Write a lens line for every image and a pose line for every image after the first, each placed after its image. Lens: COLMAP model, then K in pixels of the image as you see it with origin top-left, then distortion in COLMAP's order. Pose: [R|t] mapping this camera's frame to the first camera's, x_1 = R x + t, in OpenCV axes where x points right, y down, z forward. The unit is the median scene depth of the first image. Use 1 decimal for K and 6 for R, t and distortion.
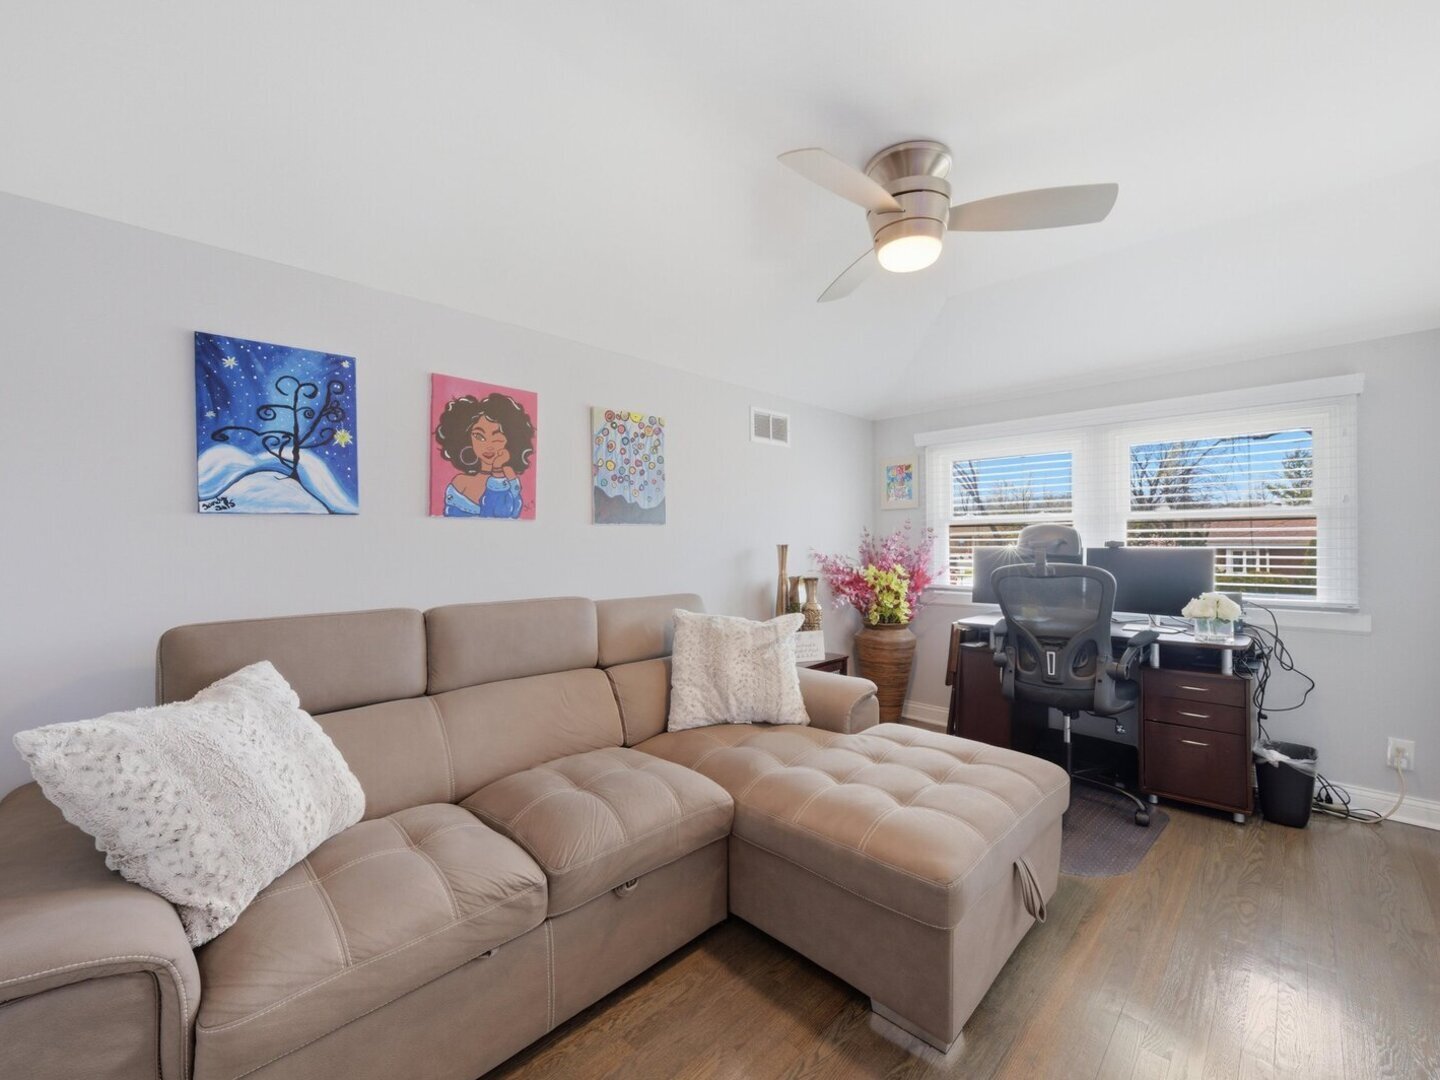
lens RADIAL K [[612.4, 0, 720.0], [0, 612.4, 540.0], [0, 0, 1]] dist [-0.017820, 0.000194]
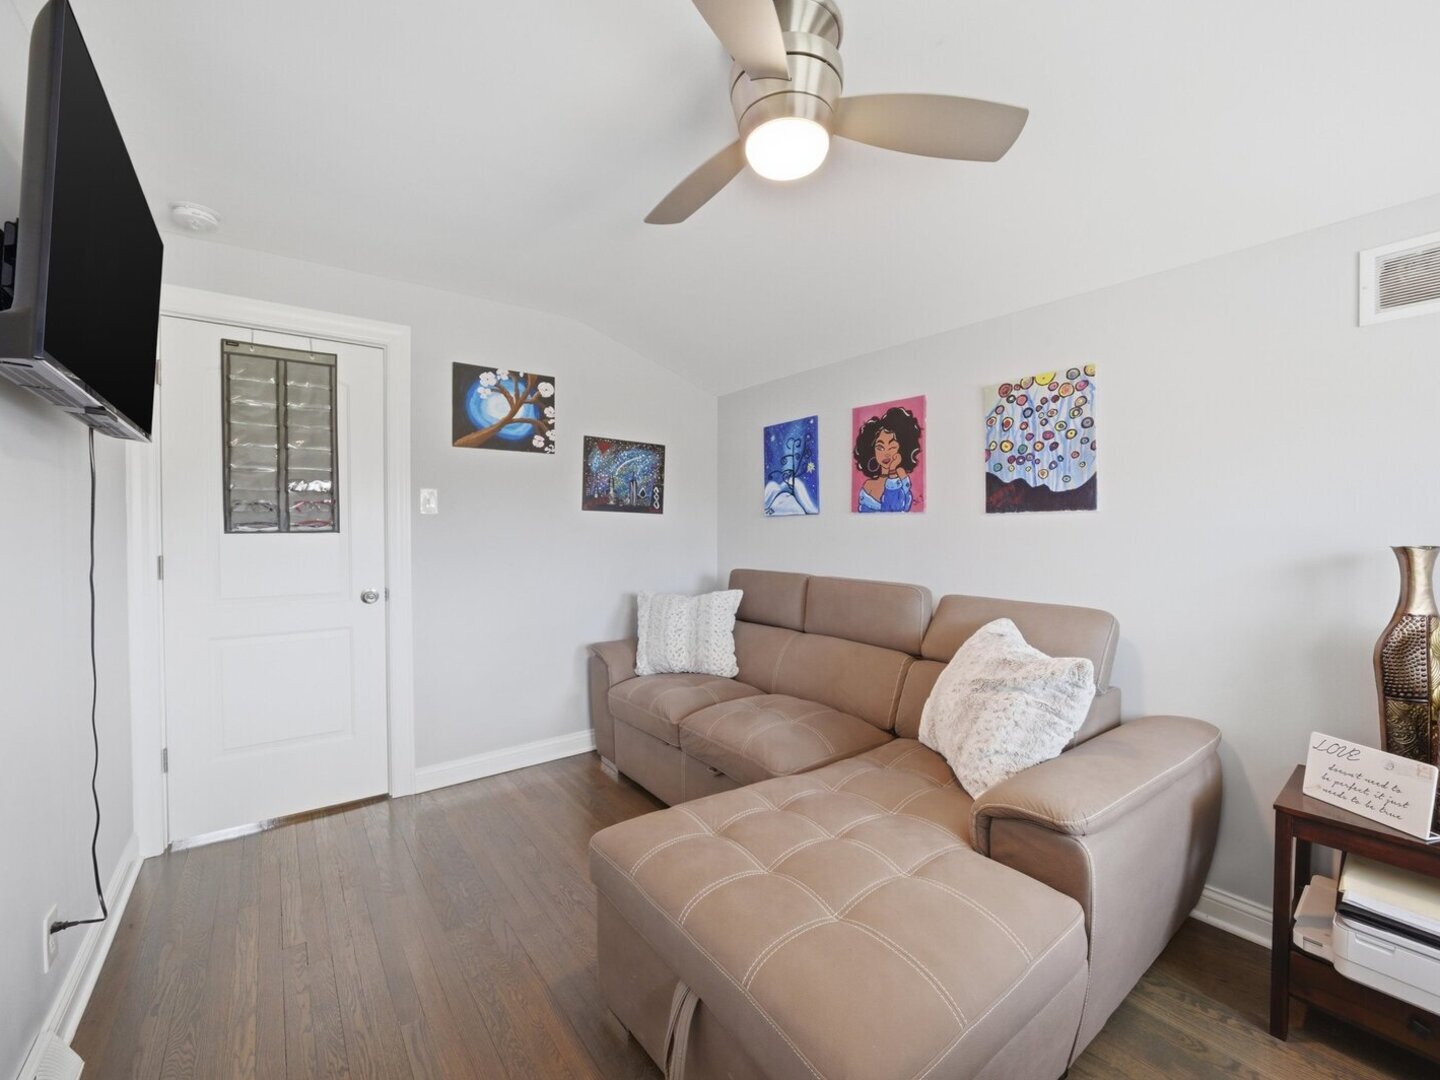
lens RADIAL K [[612.4, 0, 720.0], [0, 612.4, 540.0], [0, 0, 1]] dist [-0.017820, 0.000194]
pose [[-0.159737, 0.028716, -0.986742, 0.857449], [0.006473, 0.999586, 0.028041, -0.017019], [0.987138, -0.001908, -0.159857, 0.838506]]
